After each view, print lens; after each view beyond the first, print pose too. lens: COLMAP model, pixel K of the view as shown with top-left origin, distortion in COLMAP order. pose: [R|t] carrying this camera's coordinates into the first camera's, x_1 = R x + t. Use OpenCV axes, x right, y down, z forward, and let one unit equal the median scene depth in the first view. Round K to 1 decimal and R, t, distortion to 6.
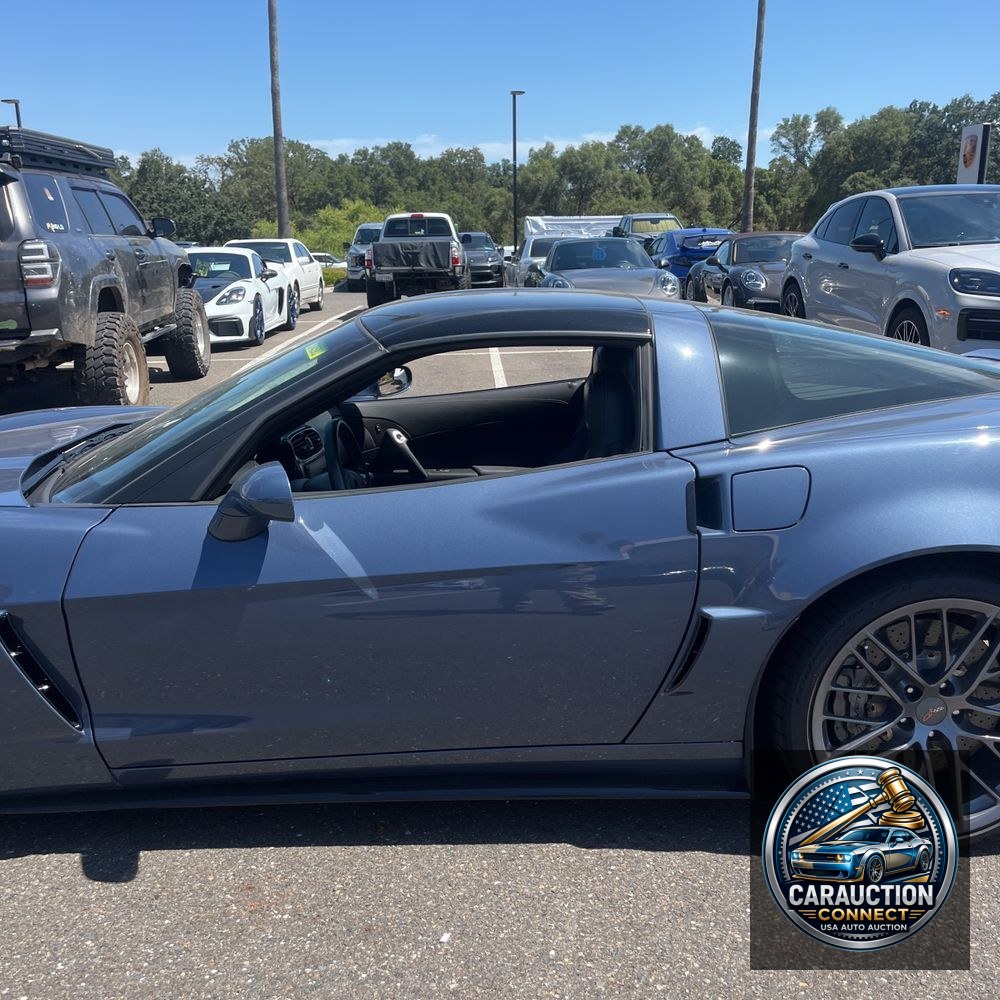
lens RADIAL K [[1013.7, 0, 507.3], [0, 1013.7, 521.3], [0, 0, 1]] dist [0.024513, -0.007090]
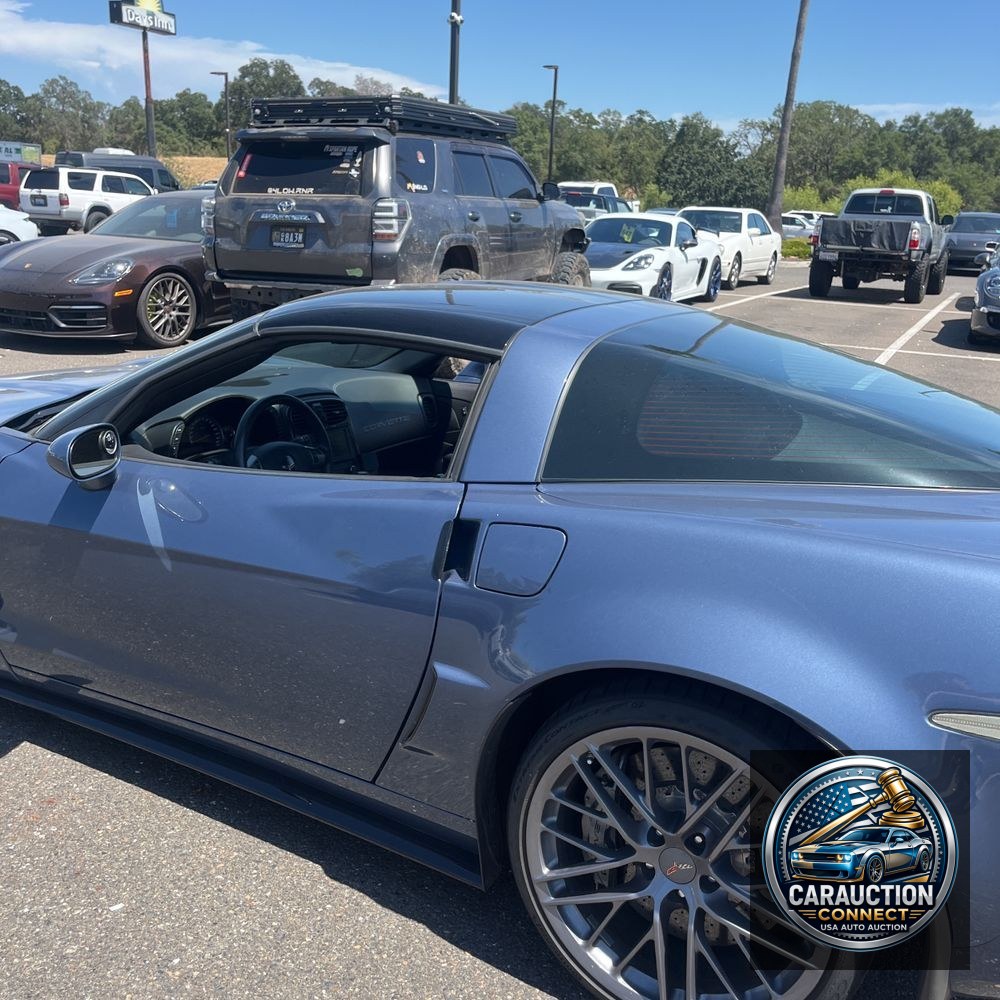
lens RADIAL K [[1006.1, 0, 494.2], [0, 1006.1, 519.6], [0, 0, 1]] dist [0.032731, -0.018423]
pose [[0.871037, 0.201388, -0.448037, 0.075820], [-0.187240, 0.979355, 0.076193, -0.014322], [0.454132, 0.017524, 0.890762, 0.029216]]
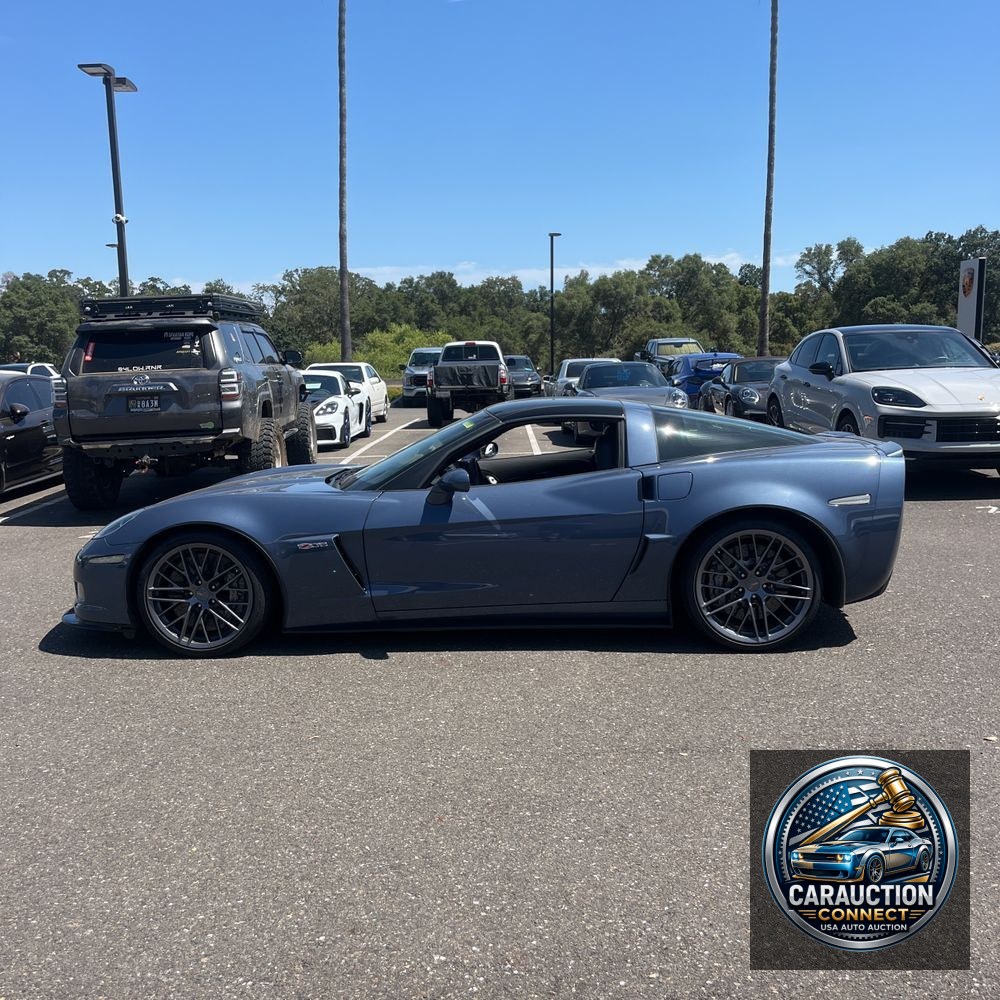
lens RADIAL K [[1013.7, 0, 507.3], [0, 1013.7, 521.3], [0, 0, 1]] dist [0.024513, -0.007090]
pose [[0.999394, 0.003538, -0.034623, -0.004391], [-0.007394, 0.993691, -0.111908, 0.038728], [0.034009, 0.112096, 0.993115, -0.155248]]
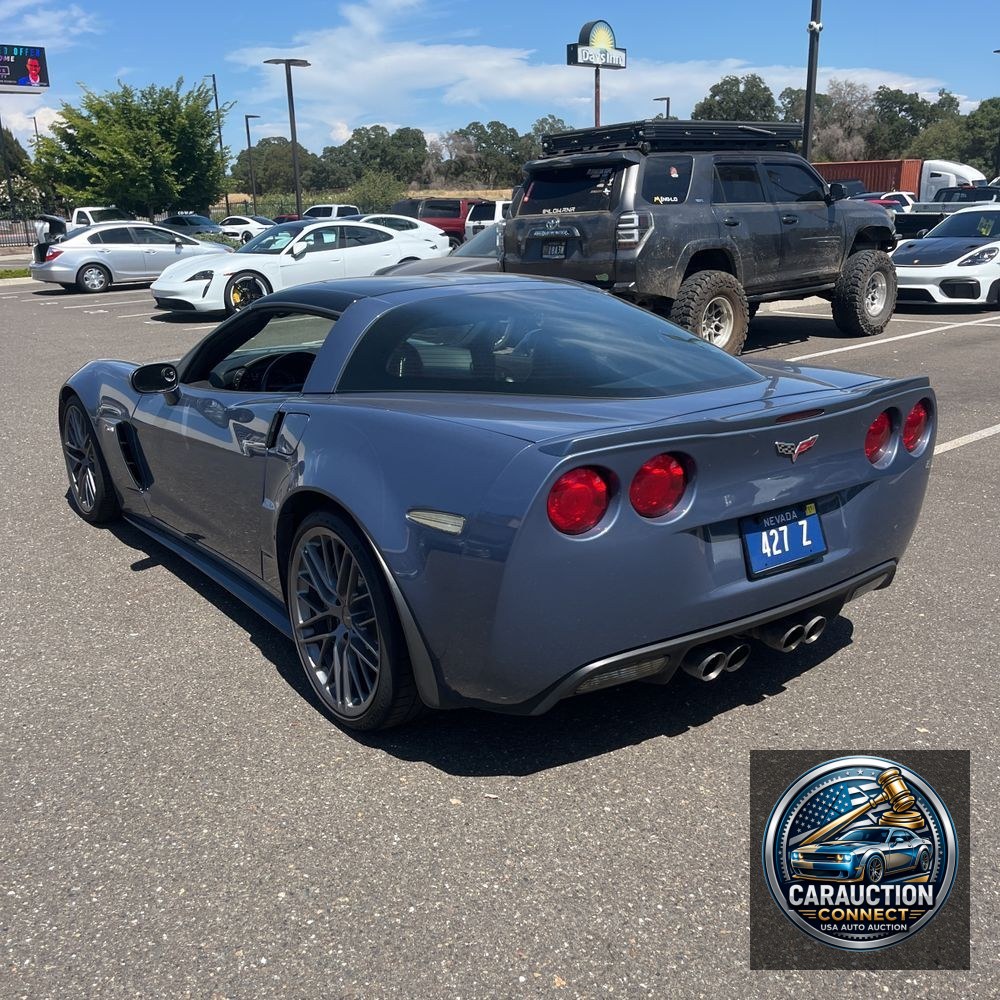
lens RADIAL K [[1001.3, 0, 499.3], [0, 1001.3, 521.6], [0, 0, 1]] dist [0.069173, -0.078421]
pose [[0.585957, 0.246621, -0.771902, 0.192324], [-0.206782, 0.966534, 0.151835, -0.021727], [0.783515, 0.070647, 0.617344, 0.044574]]
